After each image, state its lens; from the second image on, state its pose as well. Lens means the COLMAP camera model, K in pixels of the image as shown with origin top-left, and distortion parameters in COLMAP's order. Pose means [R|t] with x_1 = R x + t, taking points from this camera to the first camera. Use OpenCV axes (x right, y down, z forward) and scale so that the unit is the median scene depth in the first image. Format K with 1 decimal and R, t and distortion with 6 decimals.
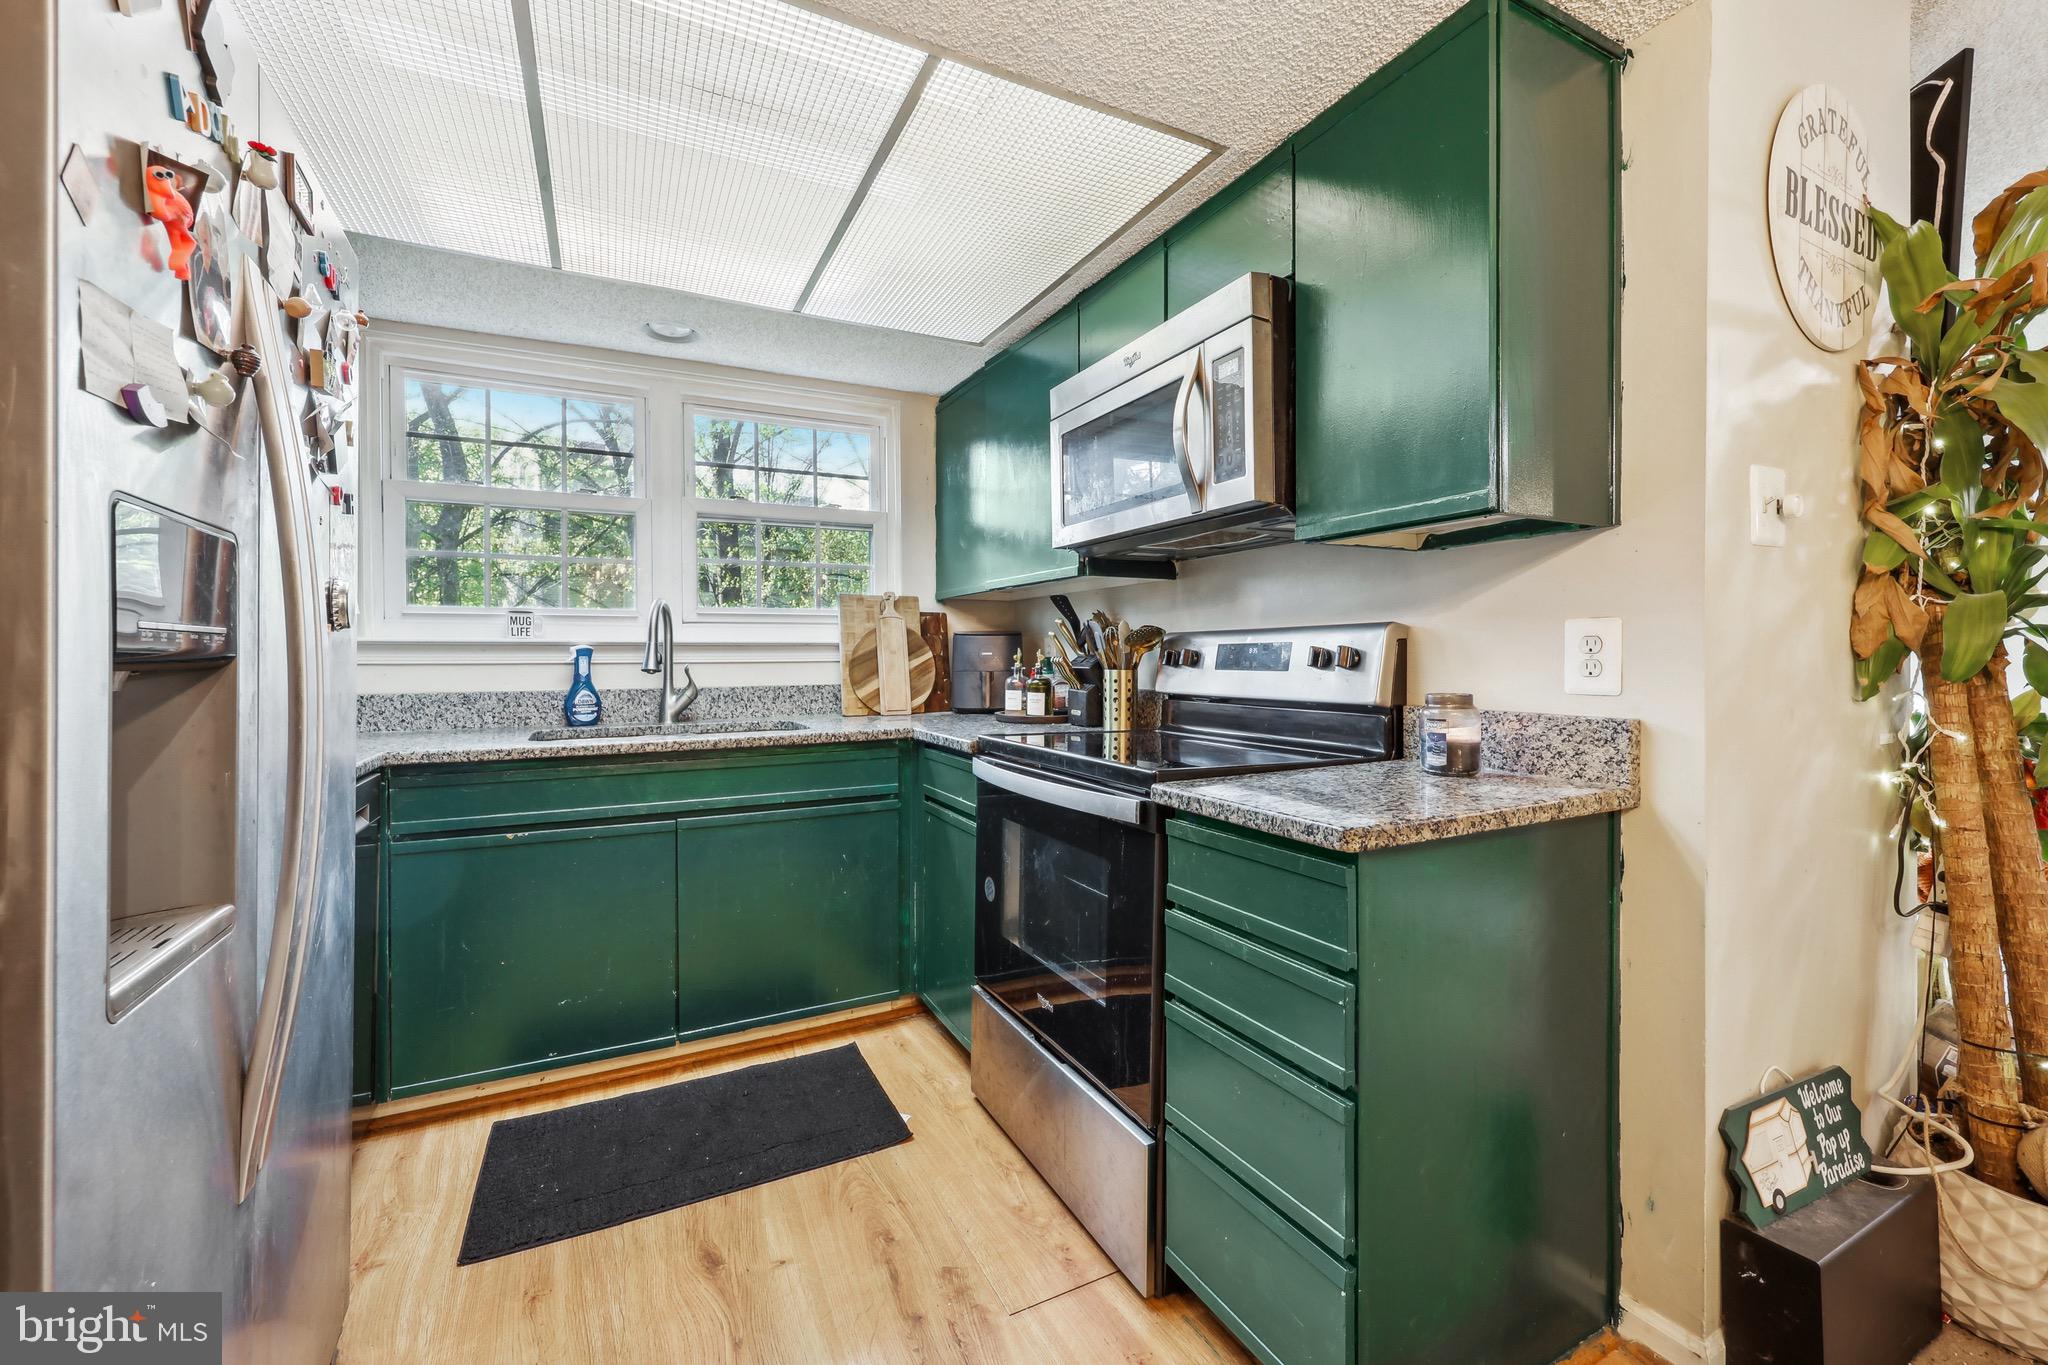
lens RADIAL K [[833.2, 0, 1020.7], [0, 833.2, 665.9], [0, 0, 1]] dist [0.001403, 0.000300]
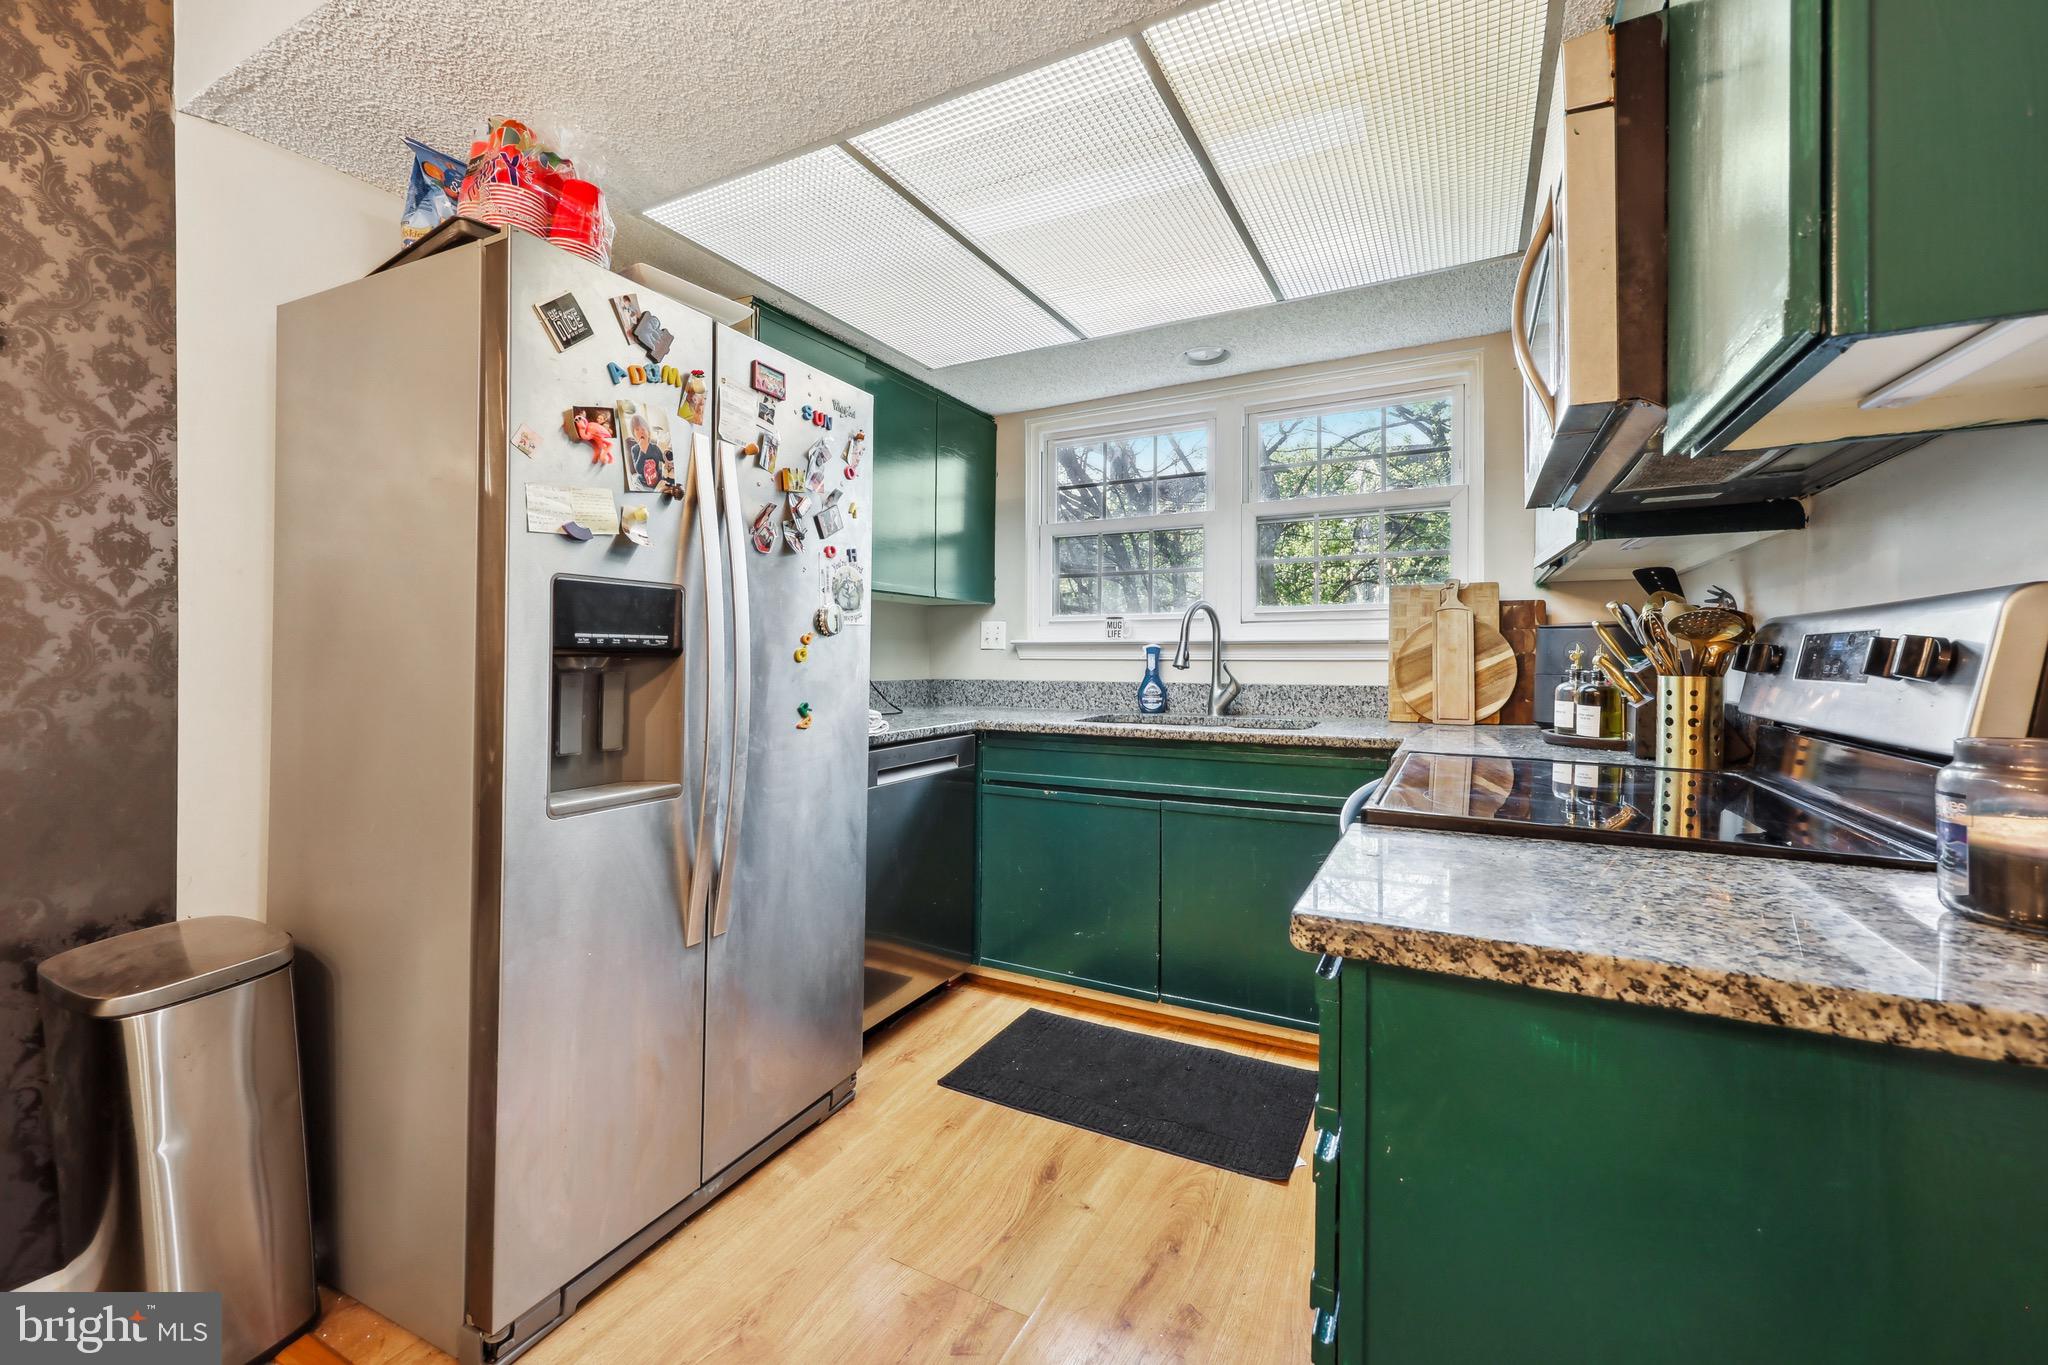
lens RADIAL K [[833.2, 0, 1024.6], [0, 833.2, 665.6], [0, 0, 1]] dist [0.001403, 0.000300]
pose [[0.575479, 0.014465, -0.817689, 0.354623], [-0.013850, 0.999873, 0.007939, -0.001626], [0.817700, 0.006756, 0.575606, 0.192307]]
